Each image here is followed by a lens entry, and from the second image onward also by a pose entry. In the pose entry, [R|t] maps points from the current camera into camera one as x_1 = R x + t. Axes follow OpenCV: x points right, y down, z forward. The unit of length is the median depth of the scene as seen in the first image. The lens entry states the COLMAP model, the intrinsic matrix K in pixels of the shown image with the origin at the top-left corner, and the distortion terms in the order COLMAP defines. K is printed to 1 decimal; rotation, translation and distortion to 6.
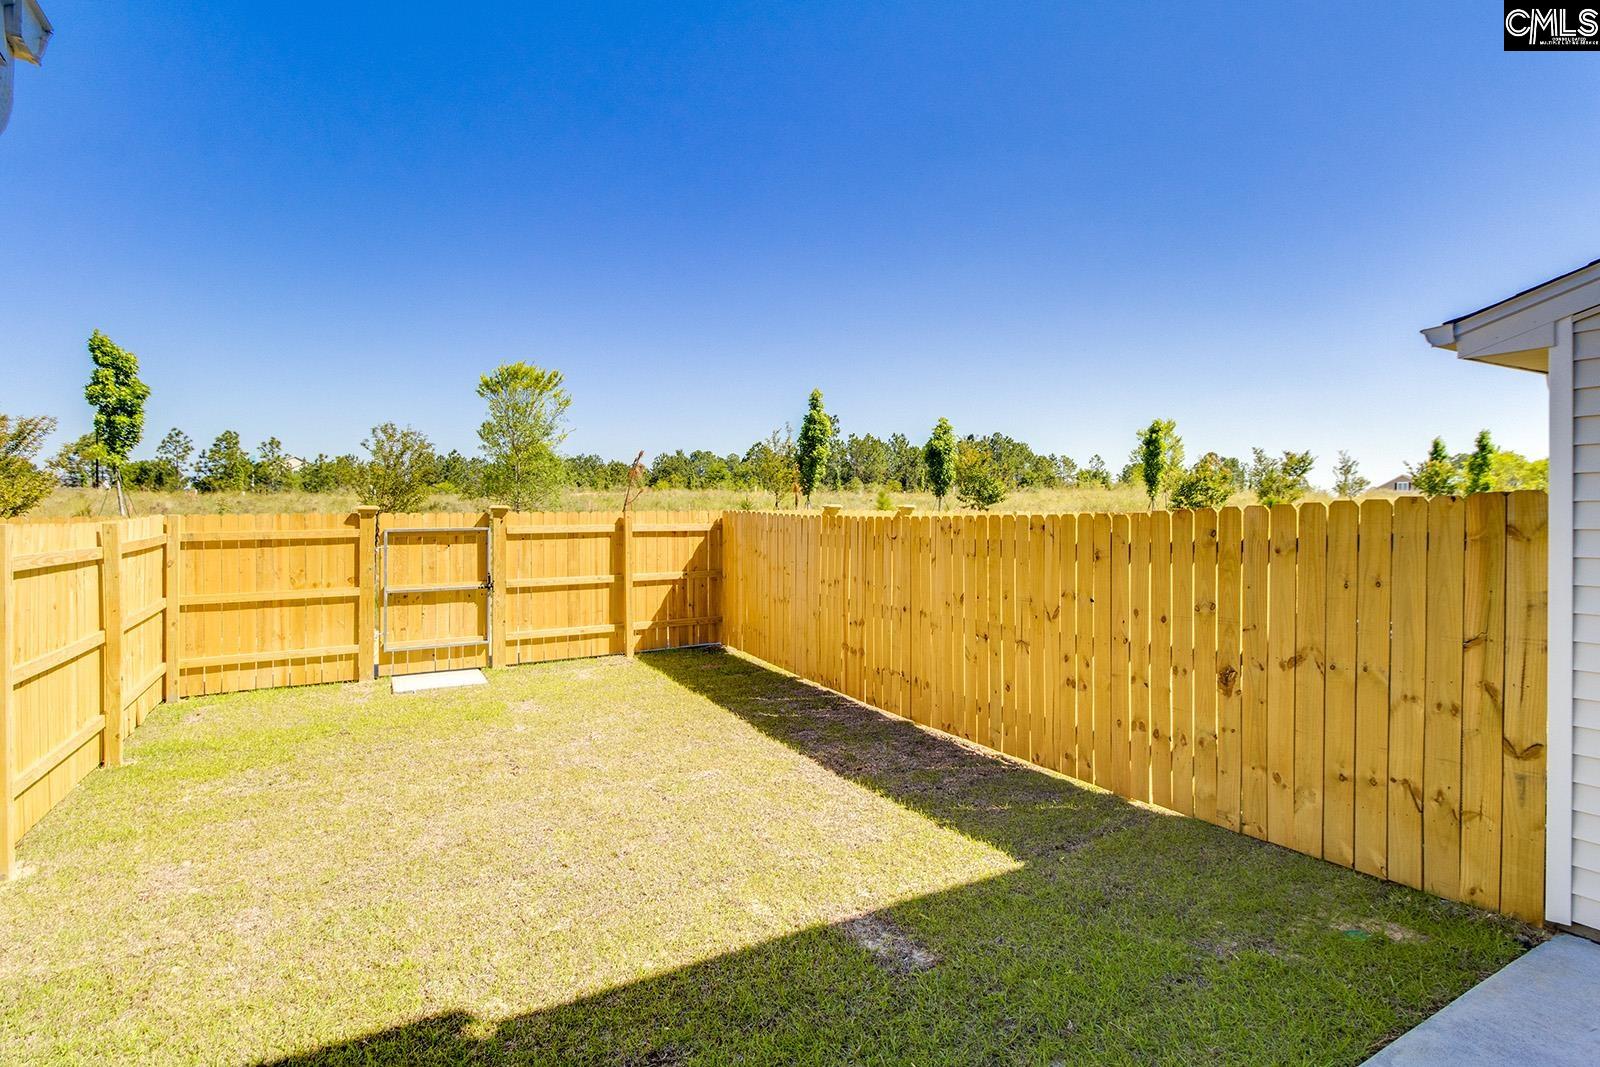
lens RADIAL K [[787.2, 0, 814.2], [0, 787.2, 510.3], [0, 0, 1]] dist [0.001227, -0.000604]
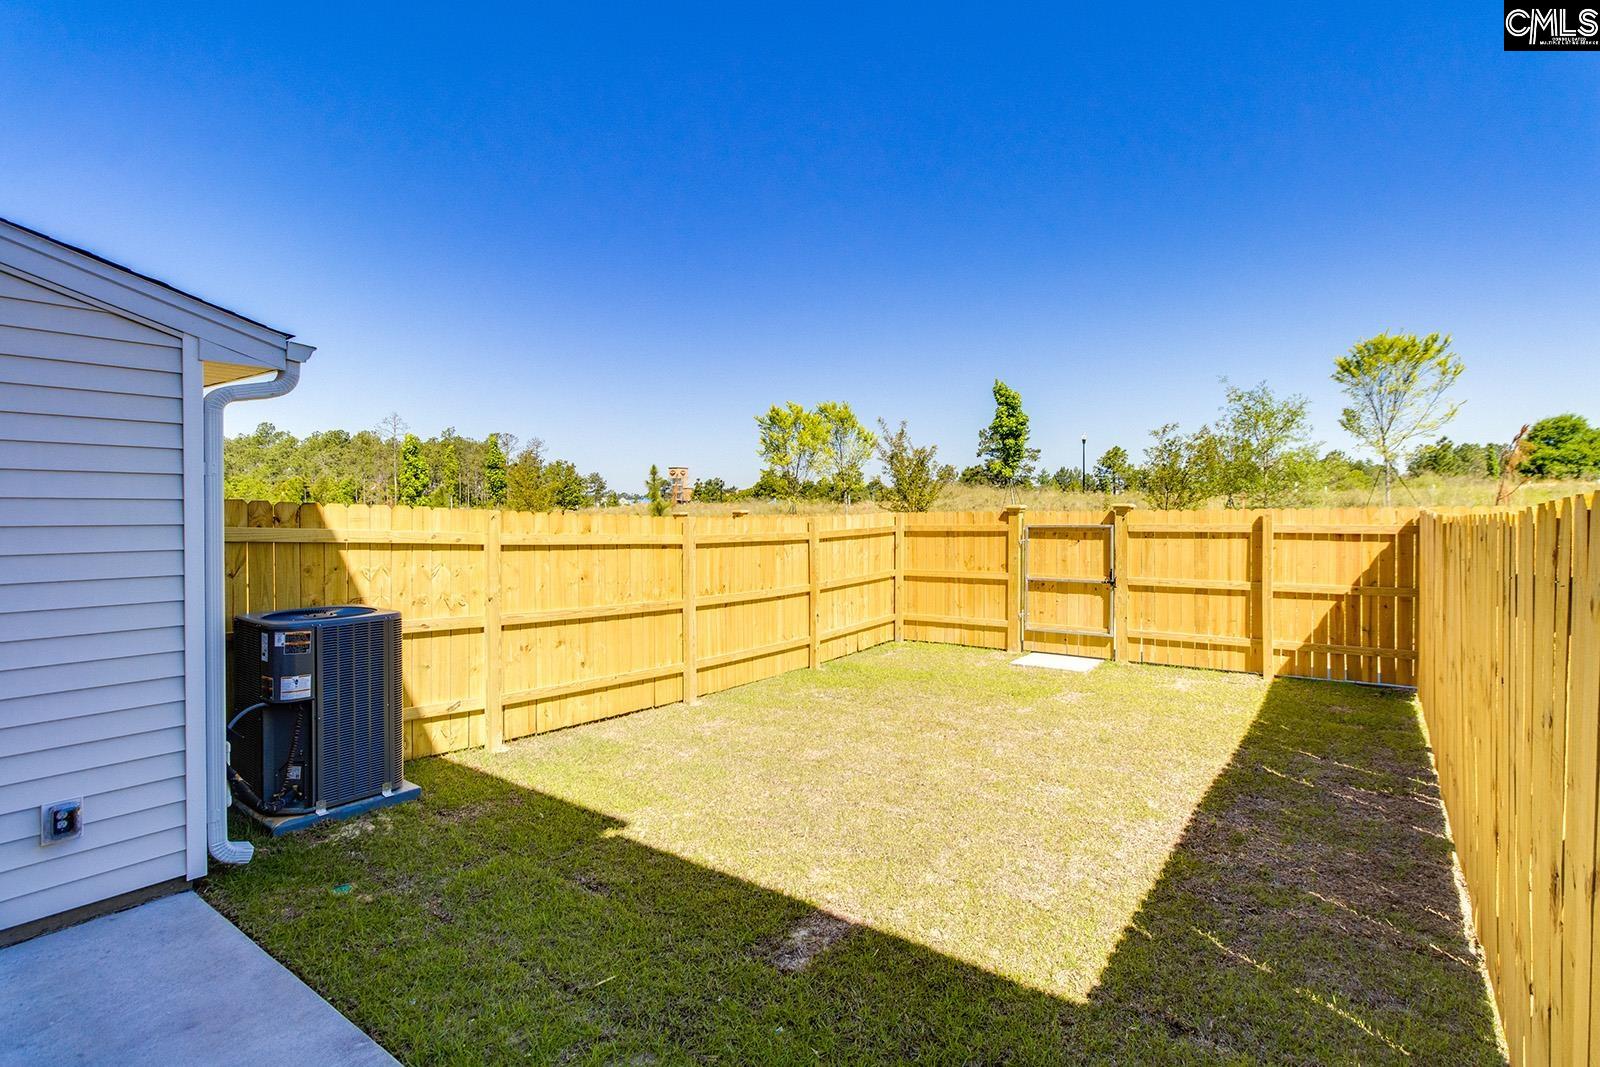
lens RADIAL K [[787.2, 0, 814.2], [0, 787.2, 510.3], [0, 0, 1]] dist [0.001227, -0.000604]
pose [[0.412733, -0.001352, -0.910851, 0.365997], [0.004771, 0.999988, 0.000677, 0.000170], [0.910840, -0.004625, 0.412735, 0.216085]]
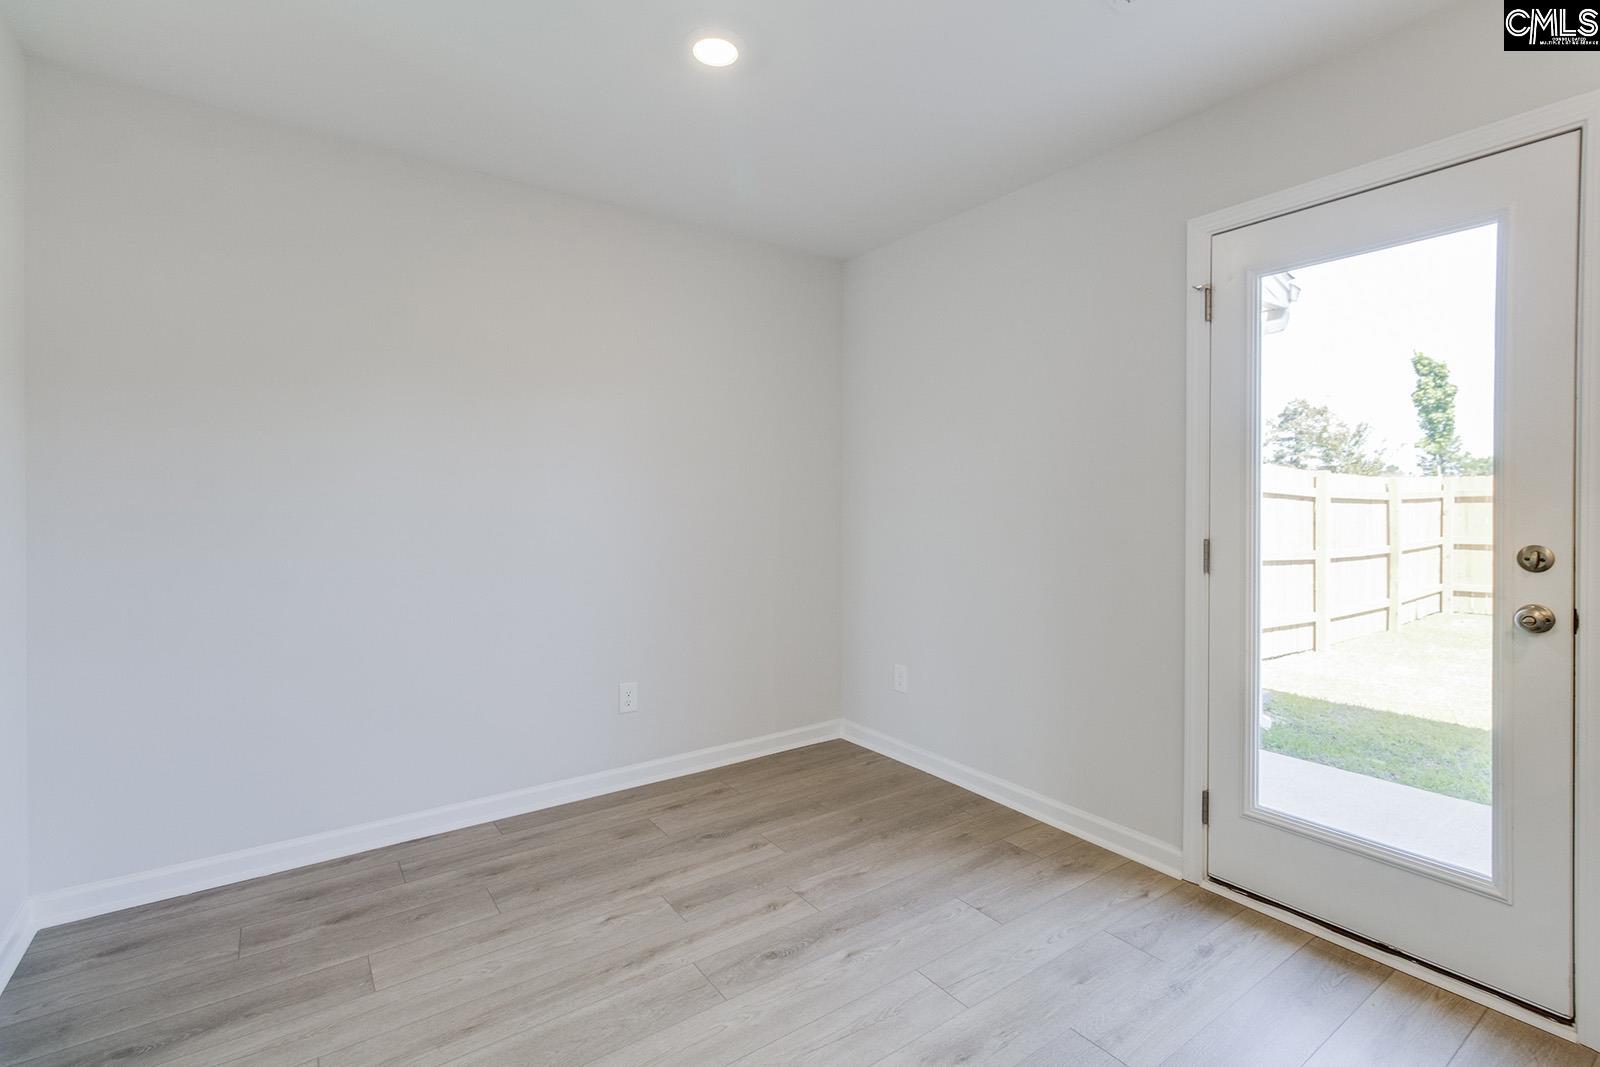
lens RADIAL K [[724.7, 0, 806.4], [0, 724.7, 510.2], [0, 0, 1]] dist [0.004178, 0.000478]
pose [[0.109020, 0.003529, -0.994033, 0.263124], [0.002319, 0.999990, 0.003805, 0.047040], [0.994037, -0.002720, 0.109011, -0.200820]]
